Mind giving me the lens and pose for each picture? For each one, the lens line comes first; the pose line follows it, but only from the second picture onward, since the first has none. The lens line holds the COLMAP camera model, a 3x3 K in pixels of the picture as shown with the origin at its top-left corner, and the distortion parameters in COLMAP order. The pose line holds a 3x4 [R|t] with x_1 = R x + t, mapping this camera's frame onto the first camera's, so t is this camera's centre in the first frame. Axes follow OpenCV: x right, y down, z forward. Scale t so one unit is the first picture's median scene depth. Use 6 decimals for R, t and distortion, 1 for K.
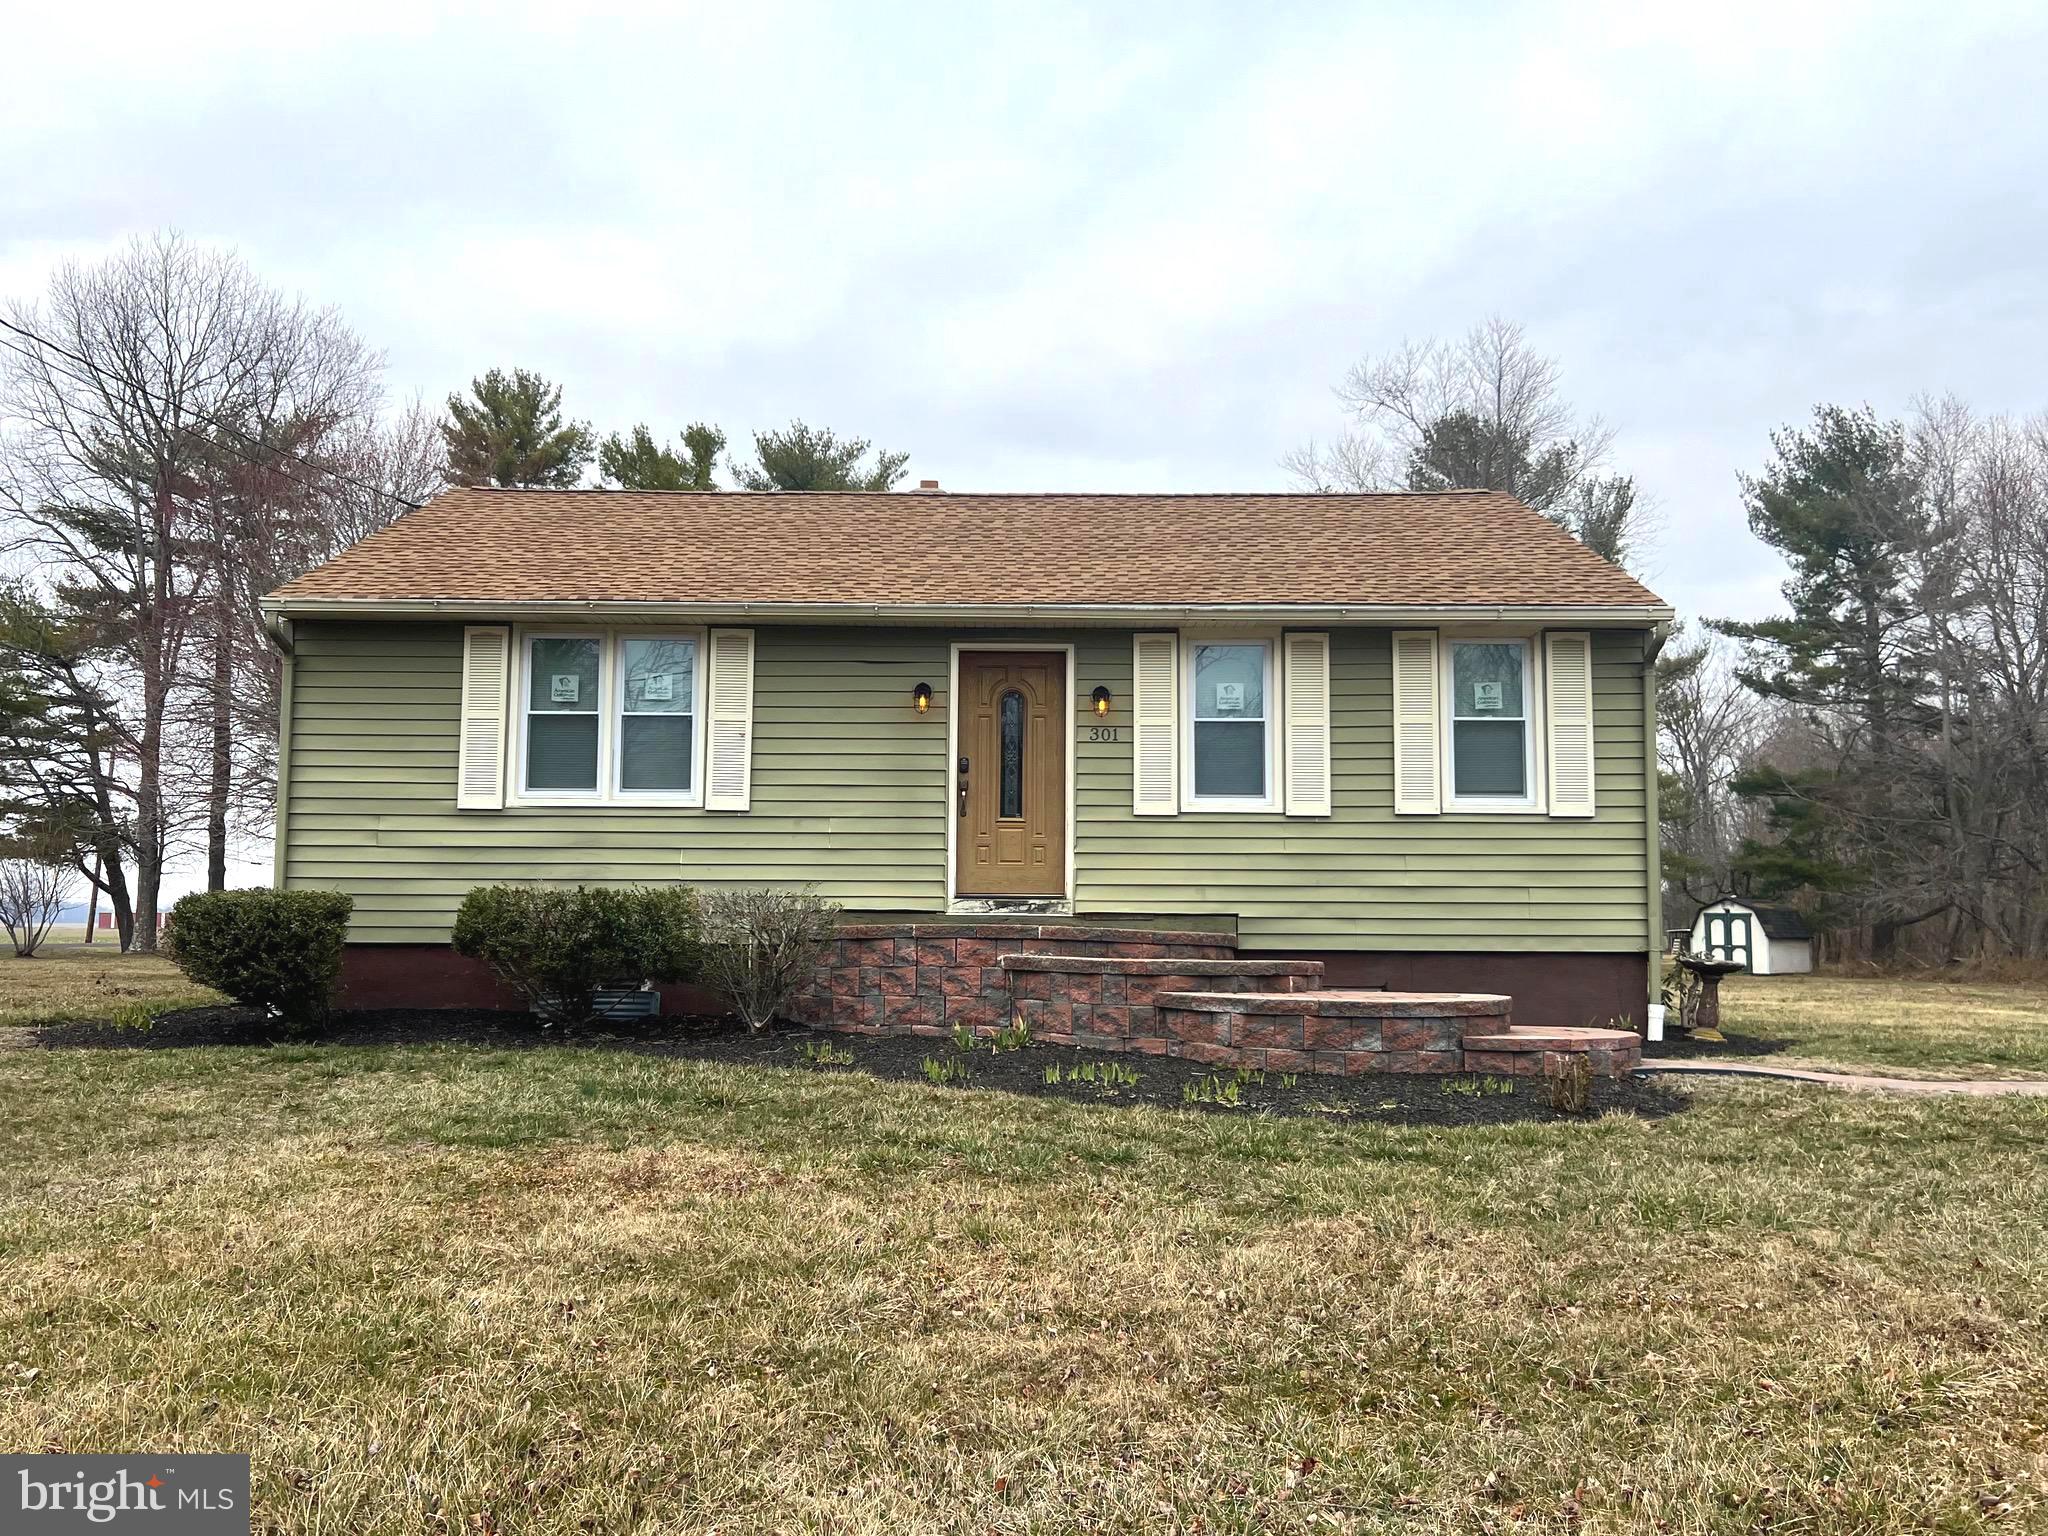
lens RADIAL K [[1755.8, 0, 1024.0], [0, 1755.8, 768.0], [0, 0, 1]] dist [0.074268, -0.000612]
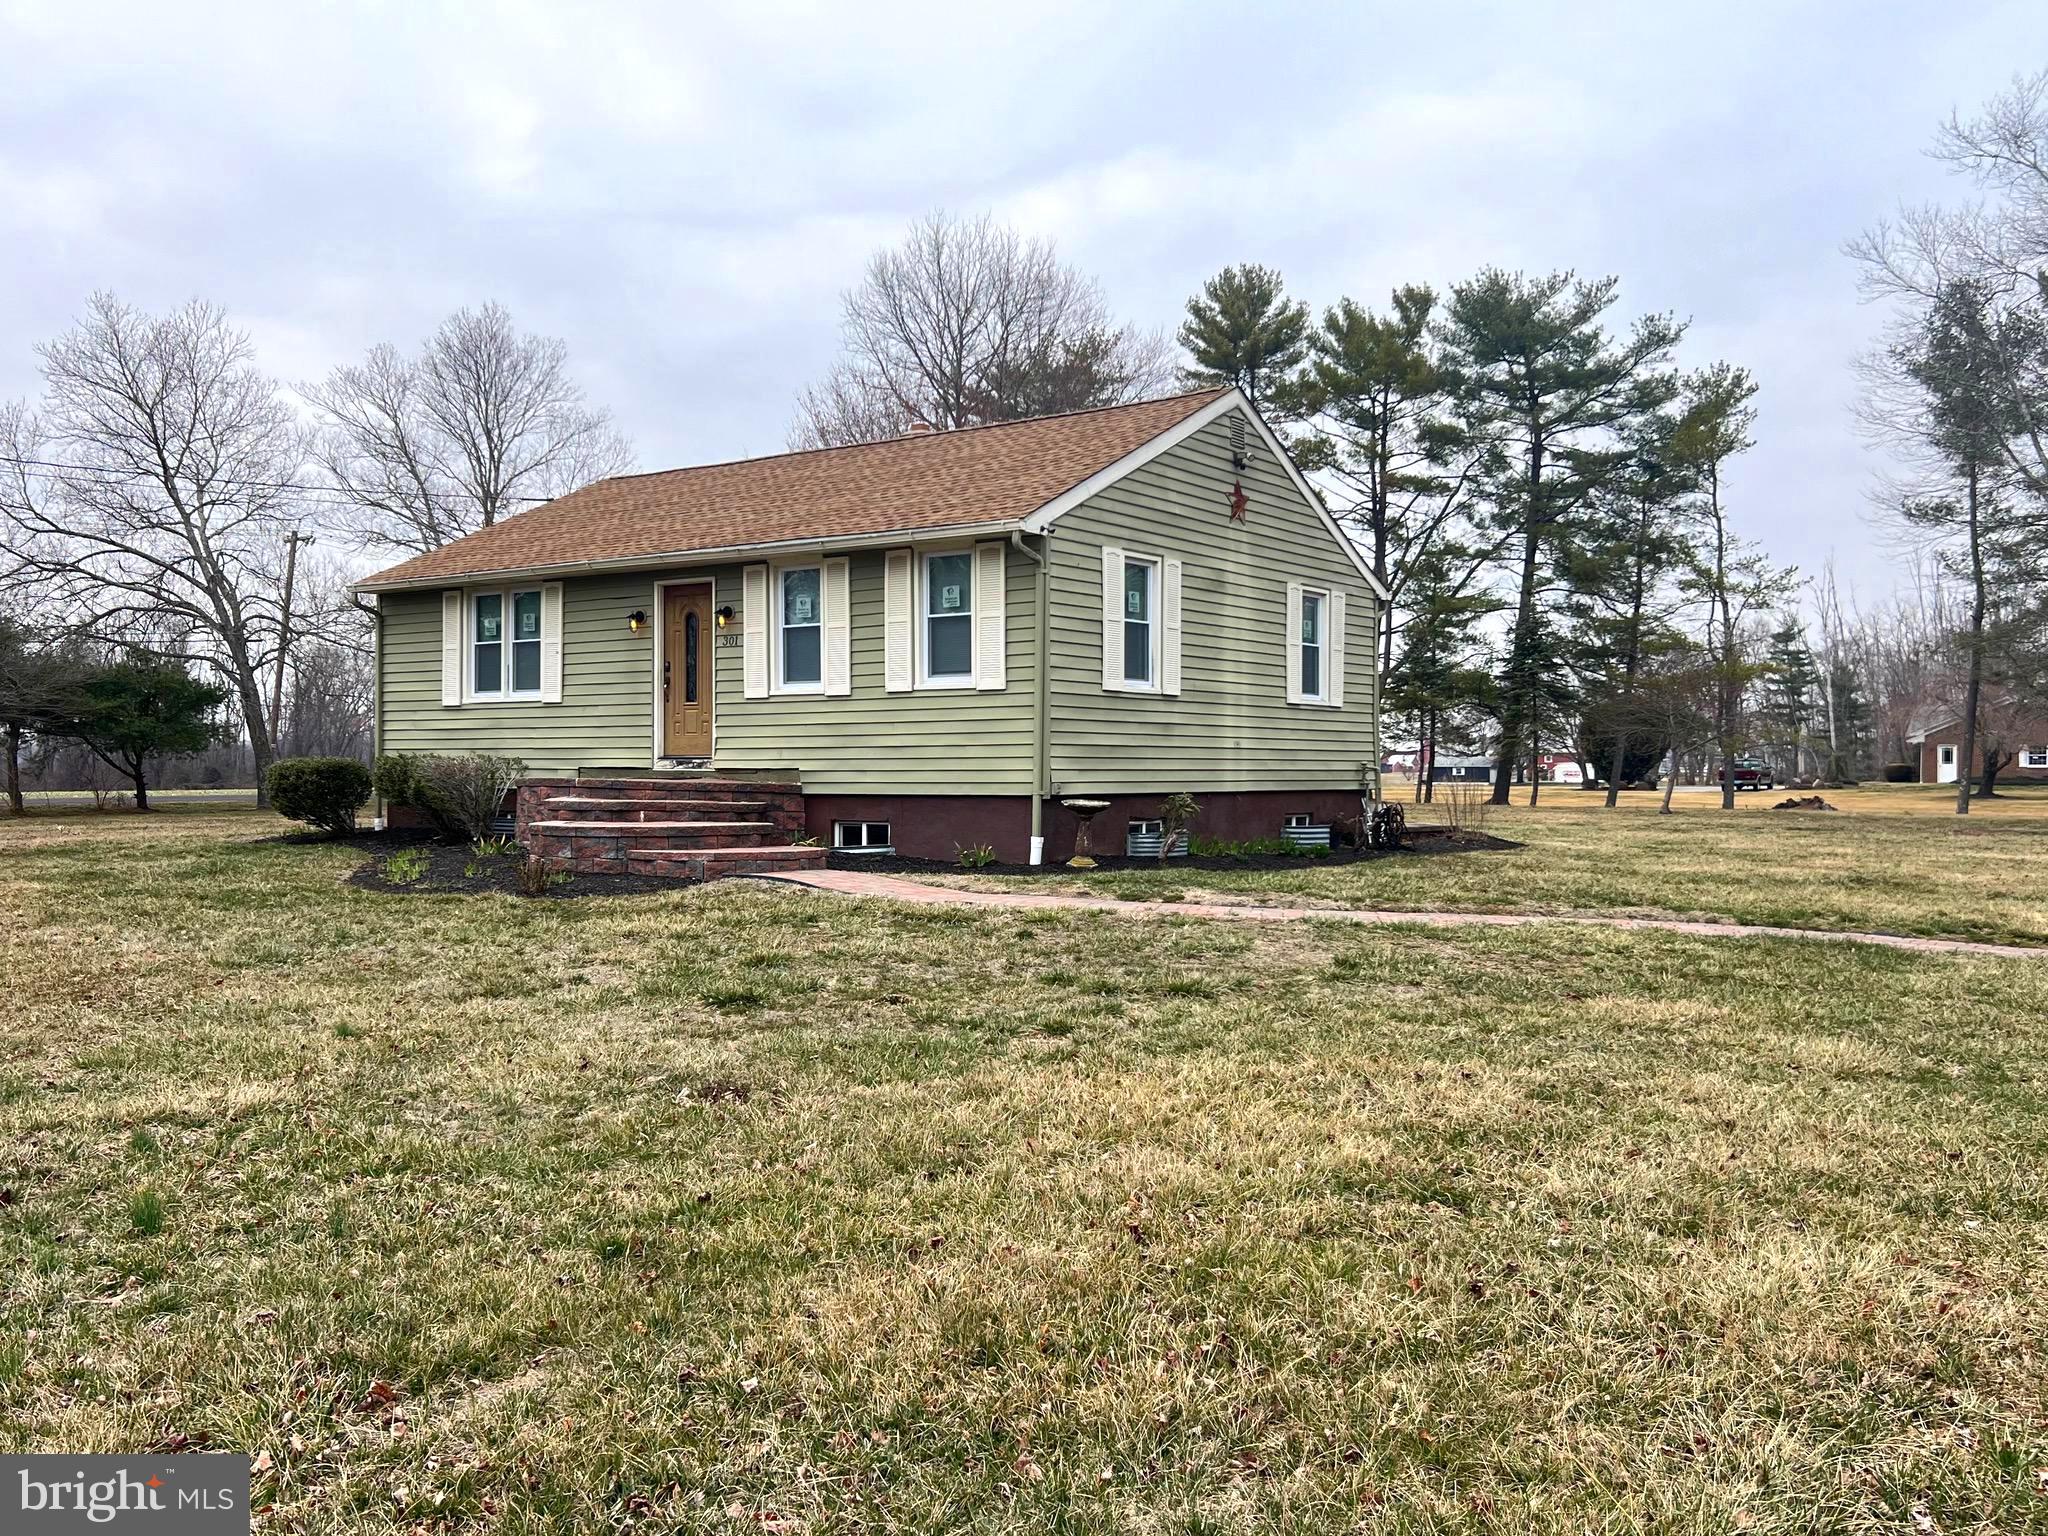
lens RADIAL K [[1829.7, 0, 1024.0], [0, 1829.7, 768.0], [0, 0, 1]] dist [0.162377, -0.485715]
pose [[0.803425, -0.006336, -0.595372, 1.105033], [0.056546, 0.996236, 0.065704, -0.001335], [0.592715, -0.086455, 0.800759, -0.041019]]
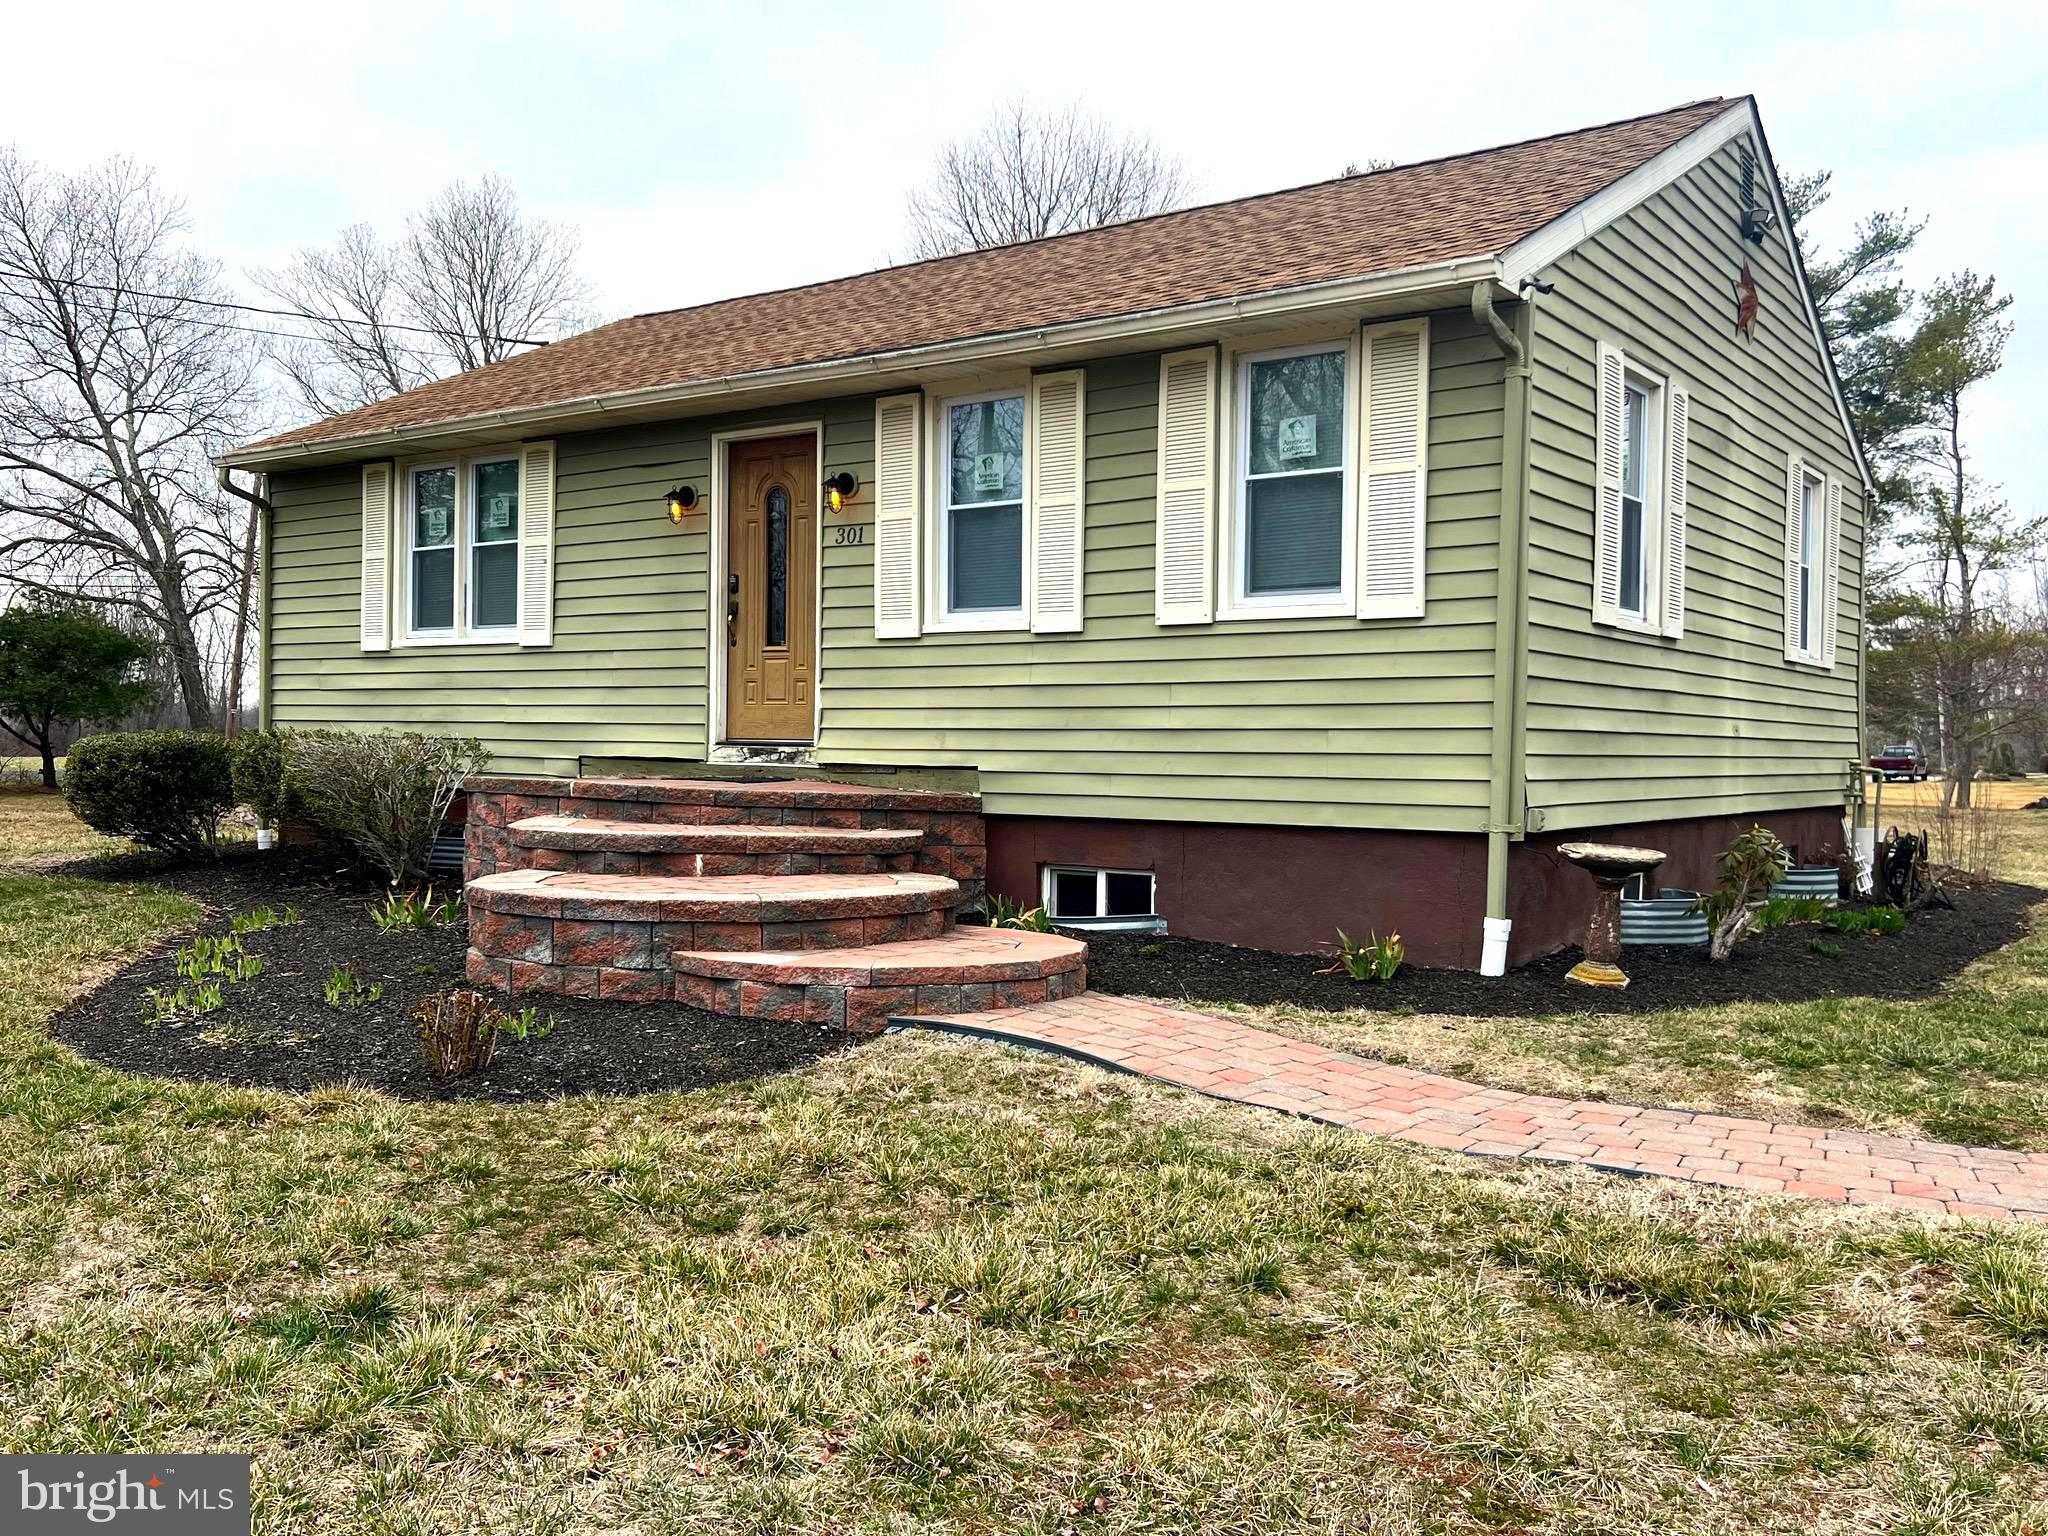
lens RADIAL K [[1829.7, 0, 1024.0], [0, 1829.7, 768.0], [0, 0, 1]] dist [0.162377, -0.485715]
pose [[0.798423, 0.011428, -0.601989, 0.600587], [0.046001, 0.995740, 0.079914, 0.021999], [0.600337, -0.091497, 0.794496, 0.389902]]
